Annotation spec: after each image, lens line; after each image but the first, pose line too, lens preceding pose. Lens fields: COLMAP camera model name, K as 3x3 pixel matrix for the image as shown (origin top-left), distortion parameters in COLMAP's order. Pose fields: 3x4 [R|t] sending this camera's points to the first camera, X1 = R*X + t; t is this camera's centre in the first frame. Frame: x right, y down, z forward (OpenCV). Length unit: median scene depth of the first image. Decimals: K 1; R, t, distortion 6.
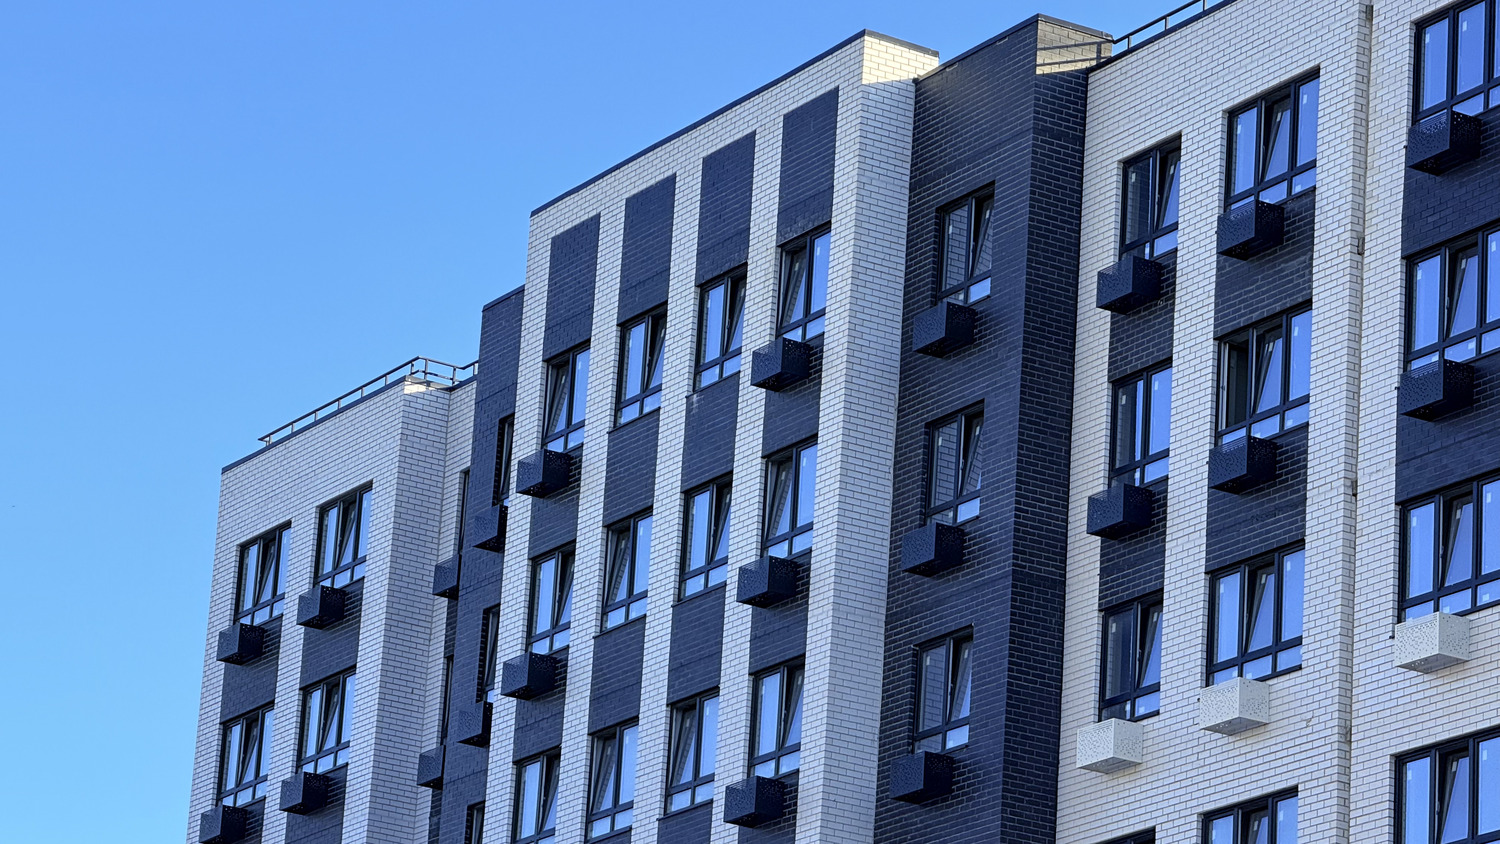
lens RADIAL K [[5238.6, 0, 751.8], [0, 5238.6, 432.9], [0, 0, 1]] dist [0.230997, 0.000000]
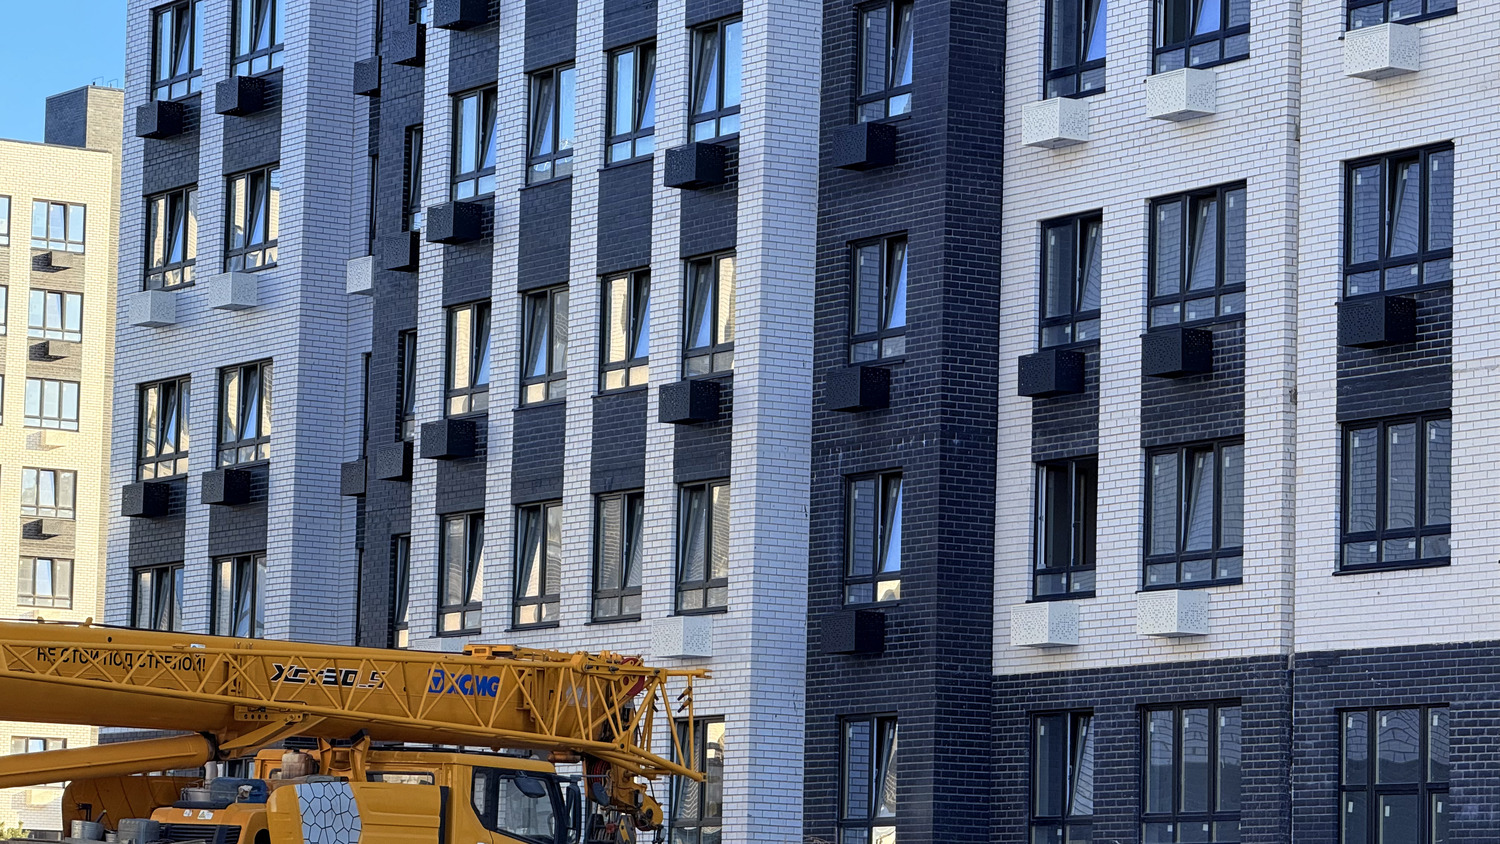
lens RADIAL K [[5238.6, 0, 751.7], [0, 5238.6, 417.6], [0, 0, 1]] dist [0.230997, 0.000000]
pose [[0.999378, -0.035057, 0.003823, 0.008044], [0.033490, 0.977441, 0.208537, -0.127508], [-0.011047, -0.208279, 0.978007, 0.041523]]
